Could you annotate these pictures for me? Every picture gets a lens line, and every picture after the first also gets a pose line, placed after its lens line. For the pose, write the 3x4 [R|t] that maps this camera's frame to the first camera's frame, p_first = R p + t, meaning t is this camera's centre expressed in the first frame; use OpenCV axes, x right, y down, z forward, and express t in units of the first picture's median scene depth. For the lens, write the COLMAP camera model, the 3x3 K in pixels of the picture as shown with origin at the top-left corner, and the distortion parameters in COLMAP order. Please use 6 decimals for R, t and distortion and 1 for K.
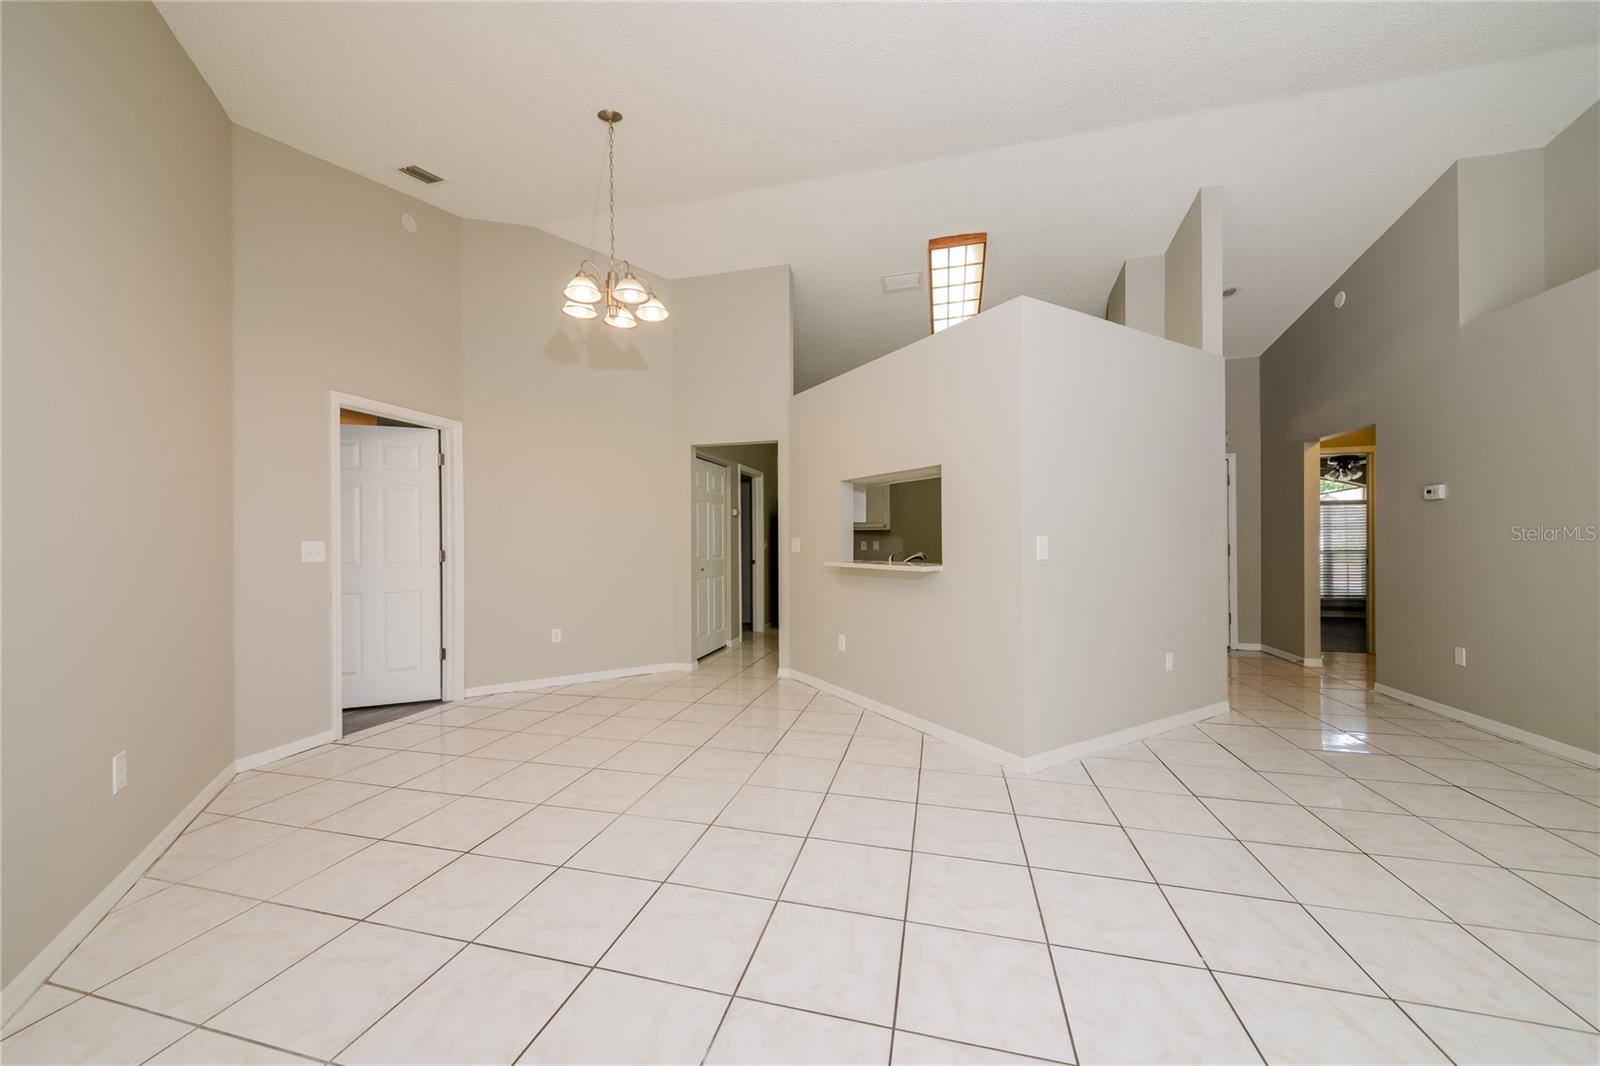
lens RADIAL K [[558.3, 0, 810.1], [0, 558.3, 542.0], [0, 0, 1]] dist [0.025720, -0.000265]
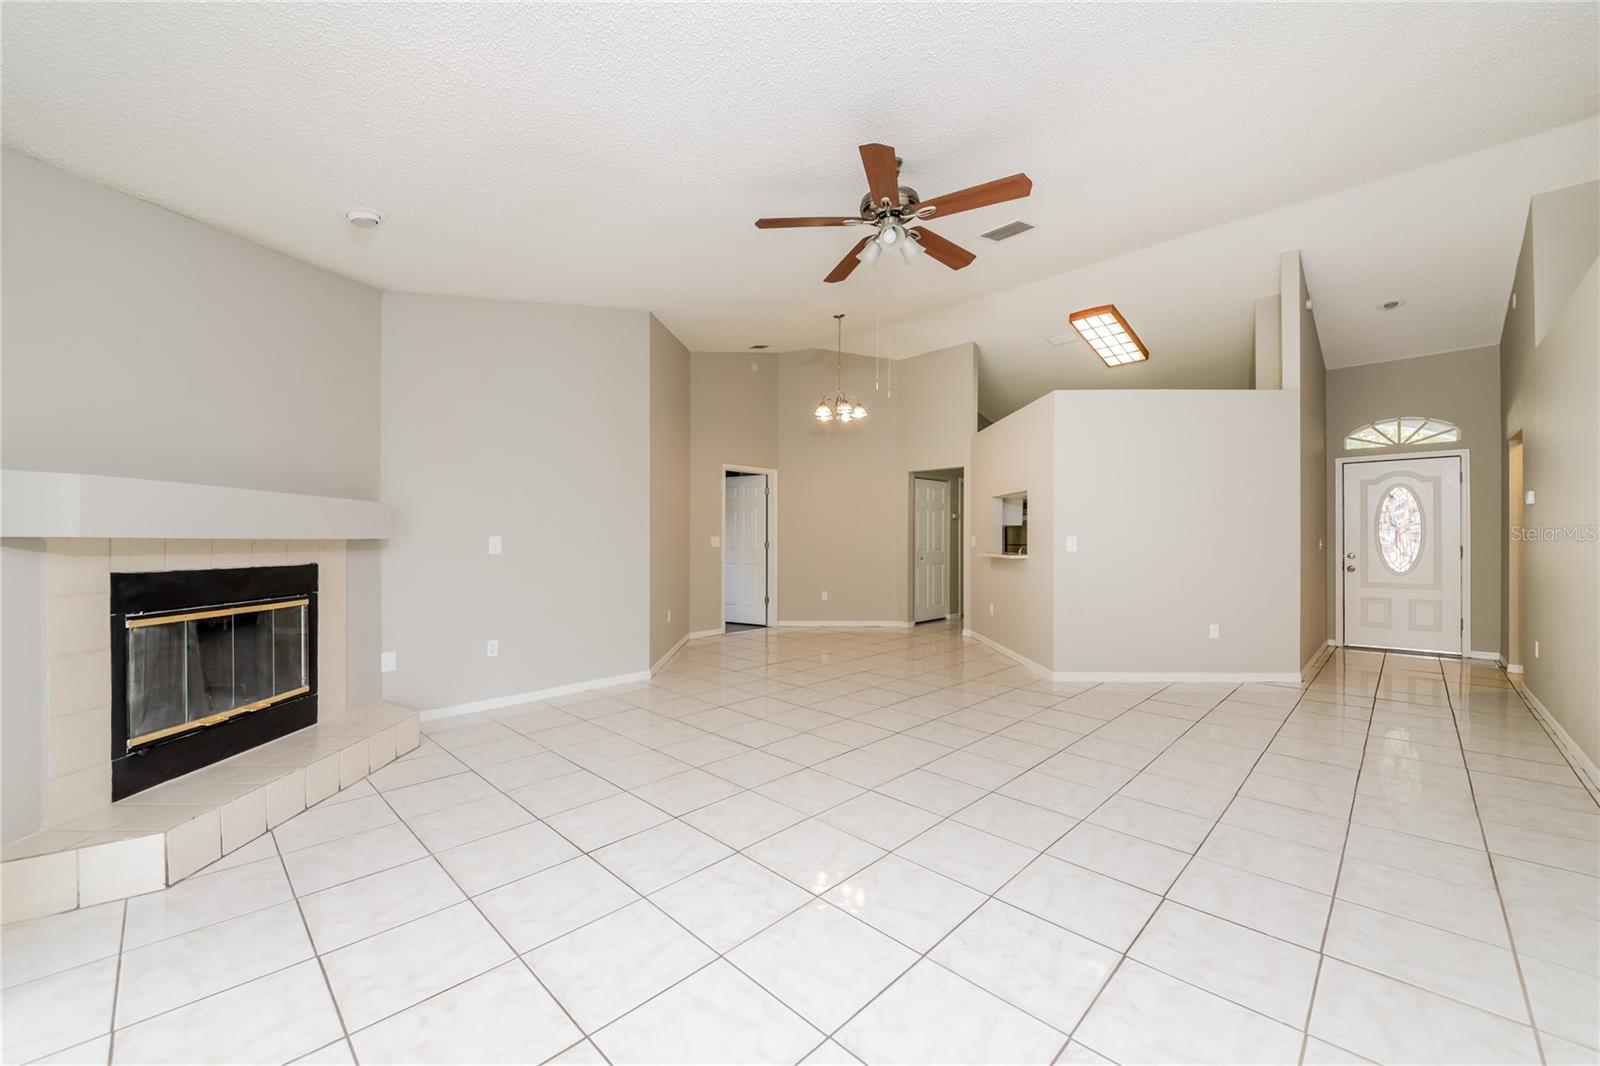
lens RADIAL K [[616.7, 0, 802.9], [0, 616.7, 537.9], [0, 0, 1]] dist [-0.000752, -0.000039]
pose [[0.856397, 0.007070, -0.516270, 0.455013], [-0.008478, 0.999964, -0.000369, 0.001132], [0.516249, 0.004693, 0.856426, -0.616817]]
